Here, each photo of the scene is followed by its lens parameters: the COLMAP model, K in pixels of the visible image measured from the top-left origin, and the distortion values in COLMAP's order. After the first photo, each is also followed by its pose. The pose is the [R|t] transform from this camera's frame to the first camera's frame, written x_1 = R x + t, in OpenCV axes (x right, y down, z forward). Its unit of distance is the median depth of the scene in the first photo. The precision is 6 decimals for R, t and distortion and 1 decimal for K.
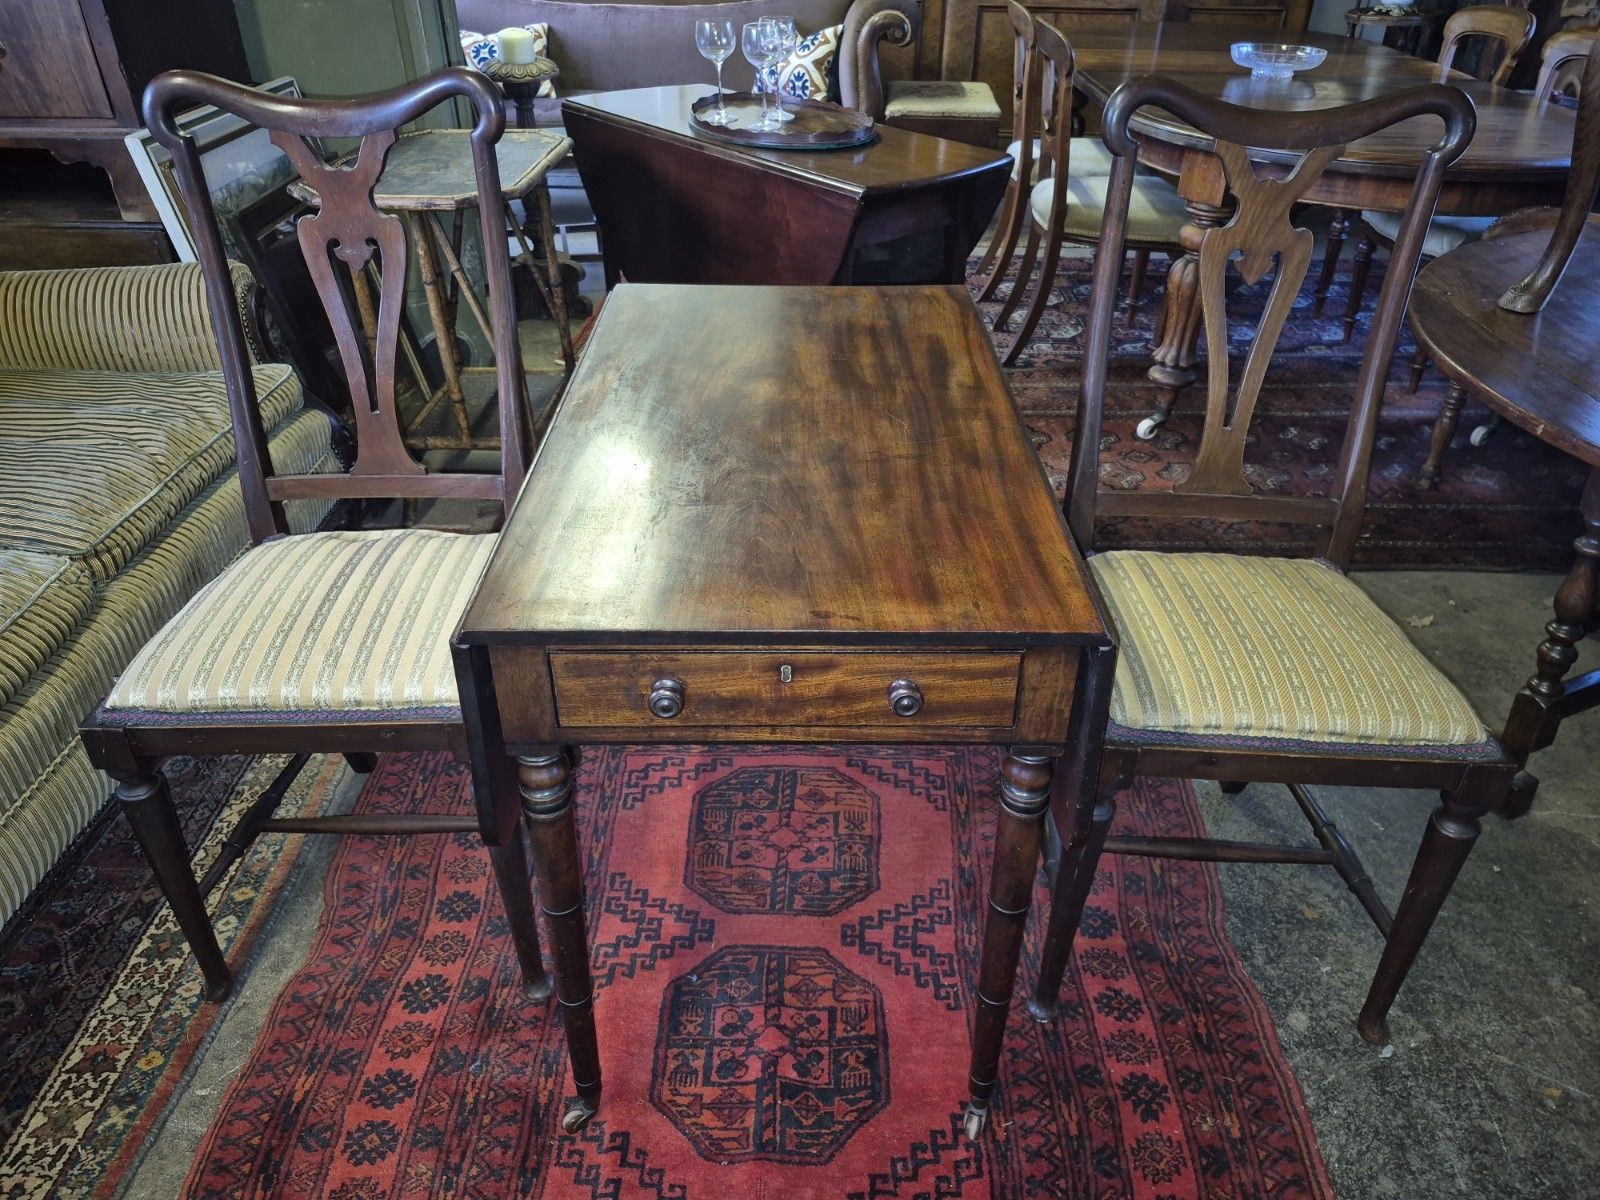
lens RADIAL K [[1109.7, 0, 800.0], [0, 1109.7, 600.0], [0, 0, 1]] dist [0.037749, -0.031589]
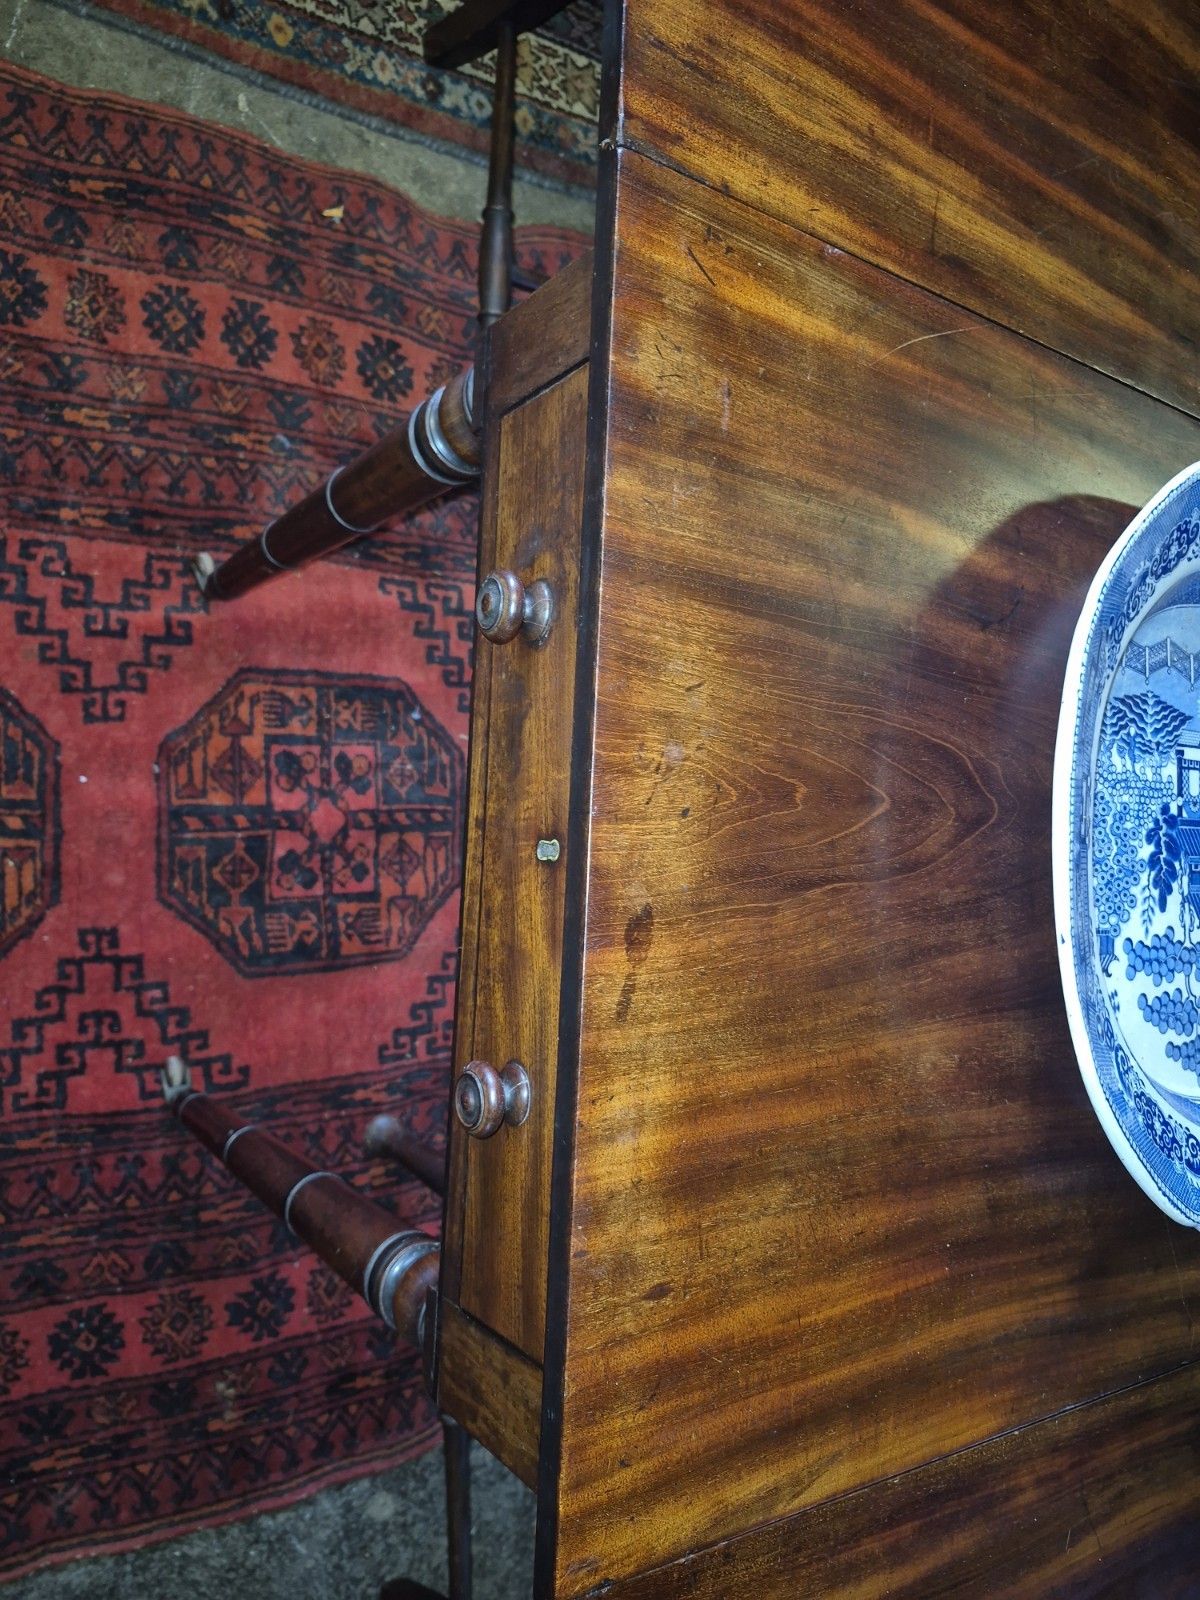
lens RADIAL K [[1122.2, 0, 611.6], [0, 1122.2, 799.7], [0, 0, 1]] dist [0.062211, -0.080178]
pose [[0.029589, 0.999409, -0.017496, -0.018647], [-0.921884, 0.034050, 0.385967, -0.082484], [0.386334, 0.004709, 0.922347, 0.329181]]
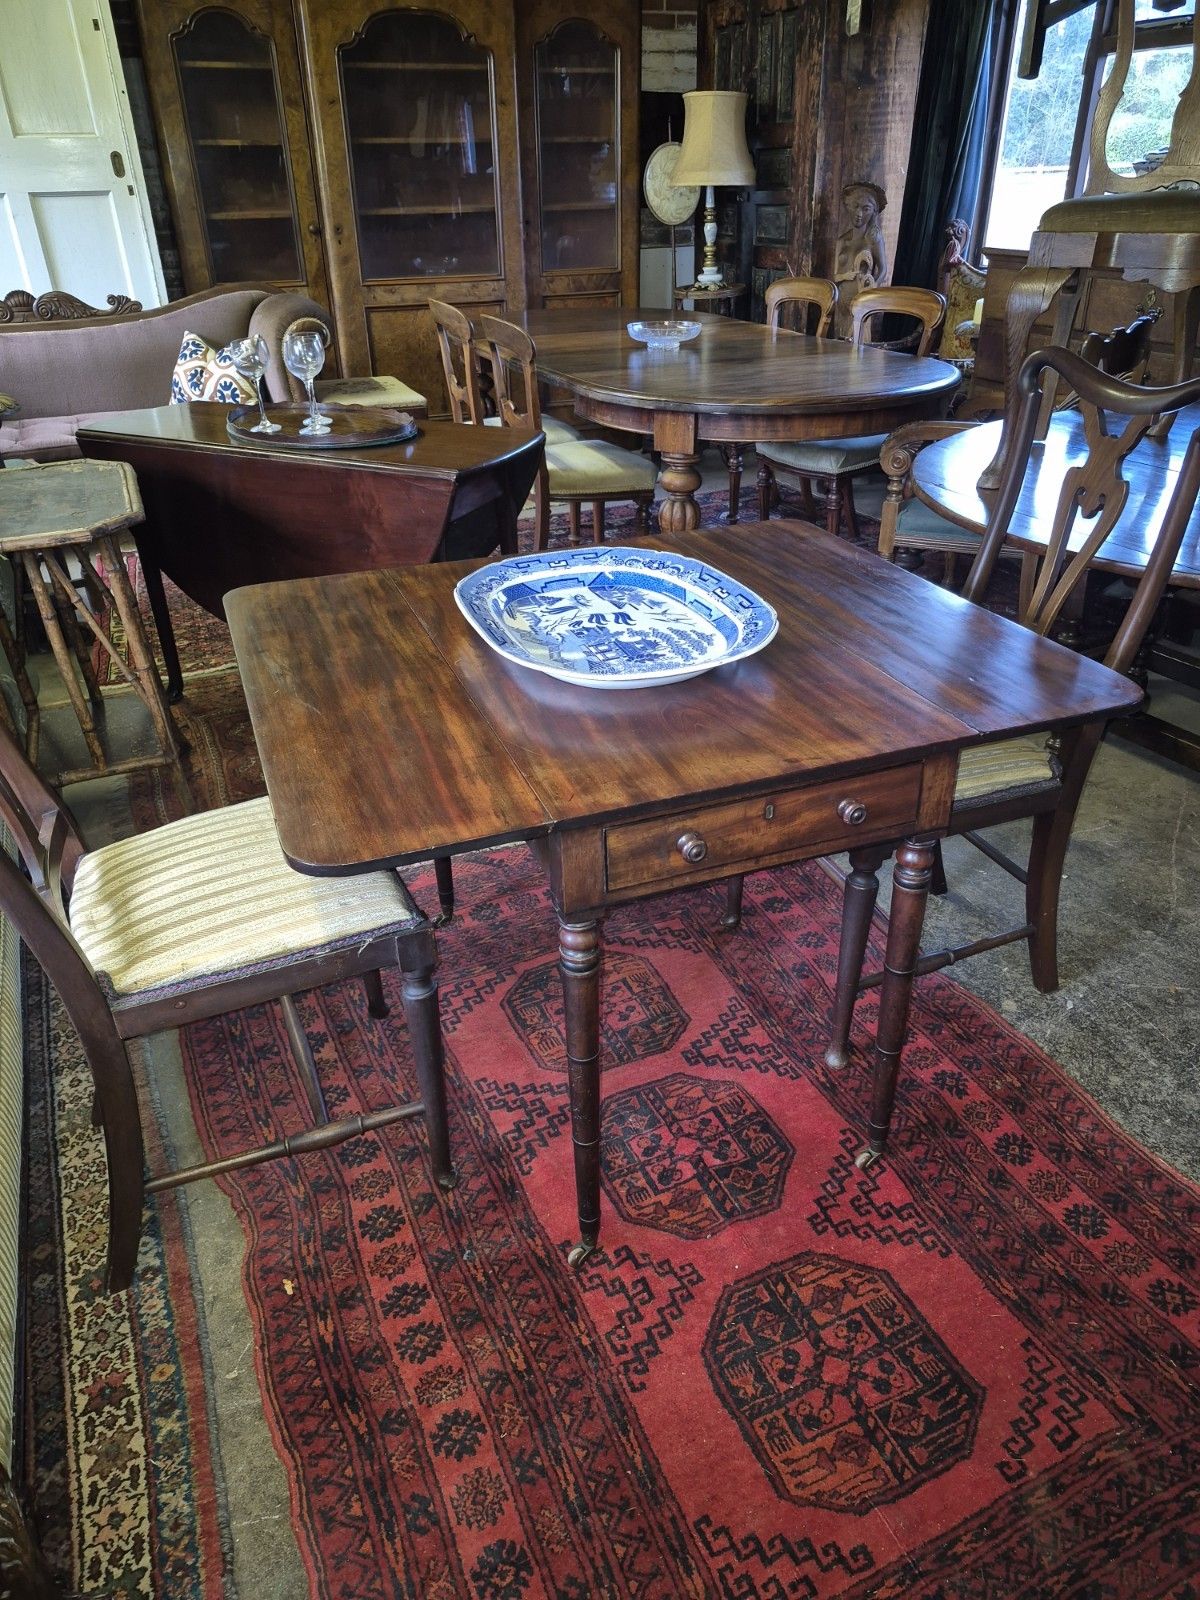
lens RADIAL K [[1111.9, 0, 600.0], [0, 1111.9, 800.0], [0, 0, 1]] dist [0.073227, -0.074772]
pose [[0.905006, -0.233787, 0.355398, -0.423295], [0.256989, 0.966231, -0.018809, 0.027311], [-0.338999, 0.108356, 0.934526, -0.139069]]
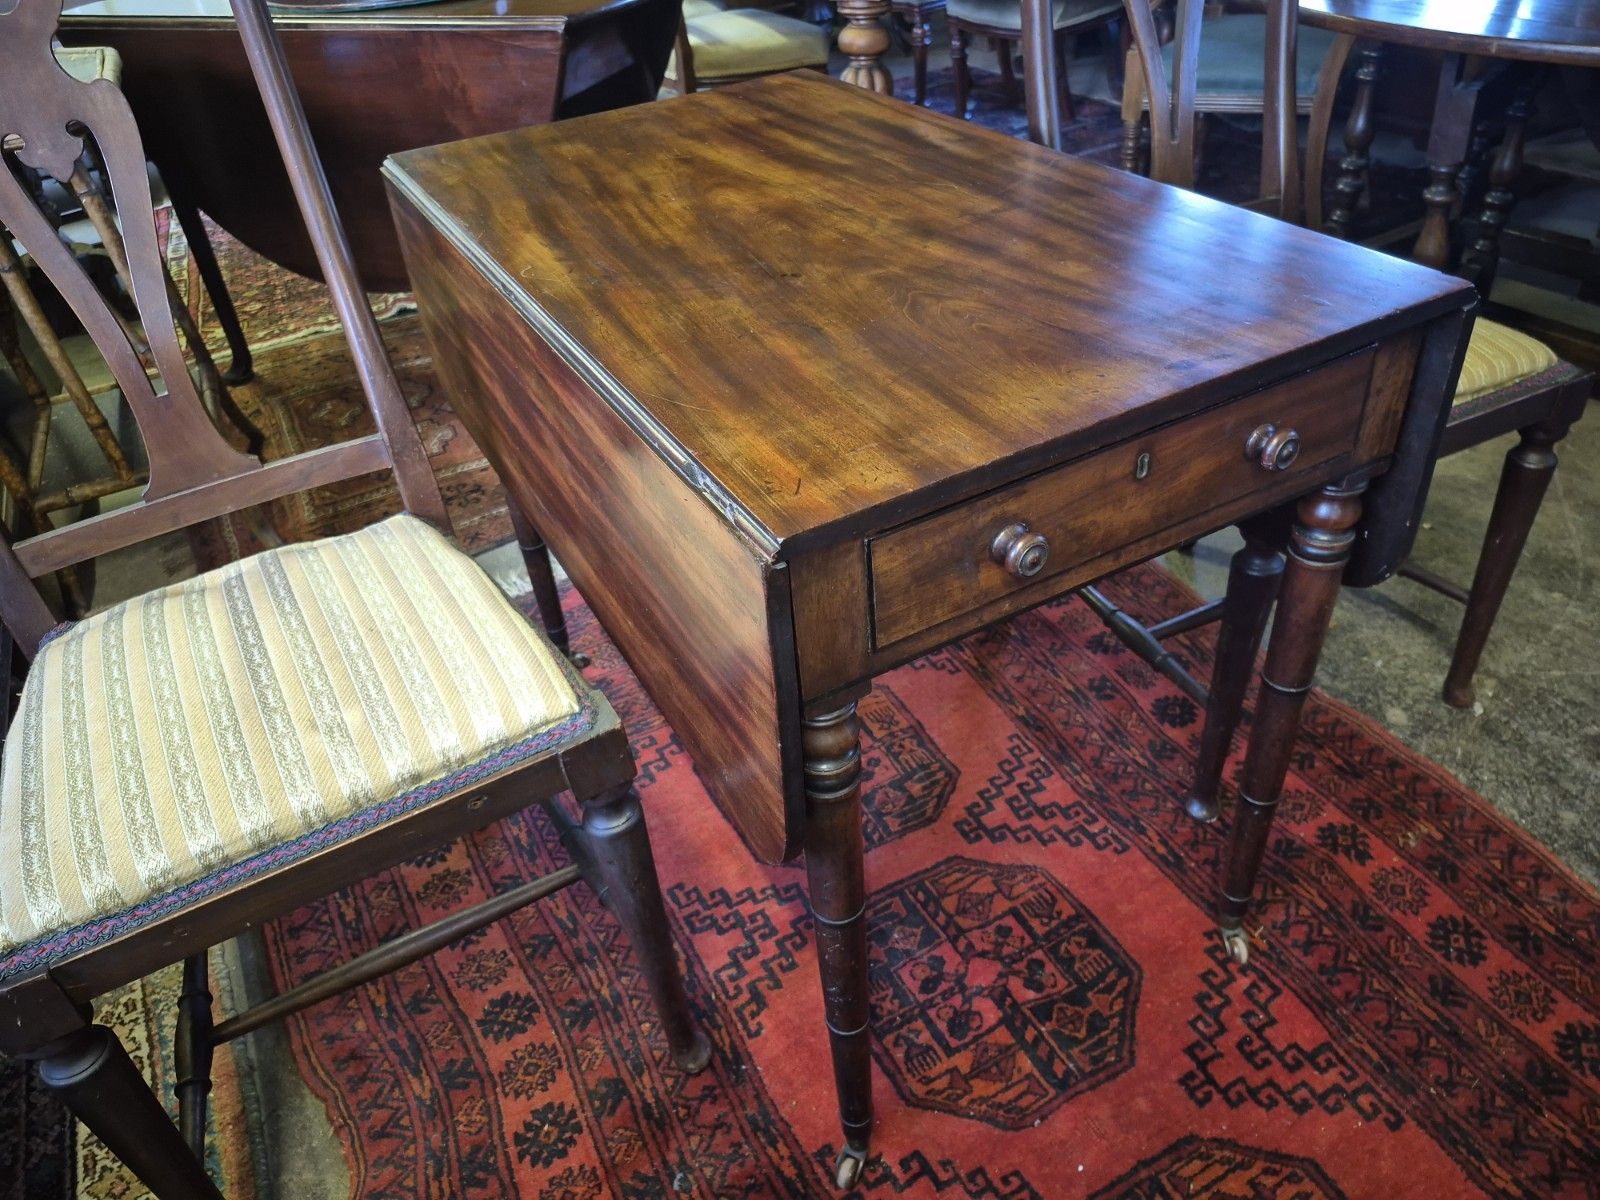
lens RADIAL K [[1122.2, 0, 795.7], [0, 1122.2, 614.2], [0, 0, 1]] dist [0.062211, -0.080178]
pose [[0.876518, -0.348654, 0.331899, -0.311250], [0.328384, 0.937231, 0.117311, -0.002057], [-0.351967, 0.006165, 0.935992, 0.236304]]
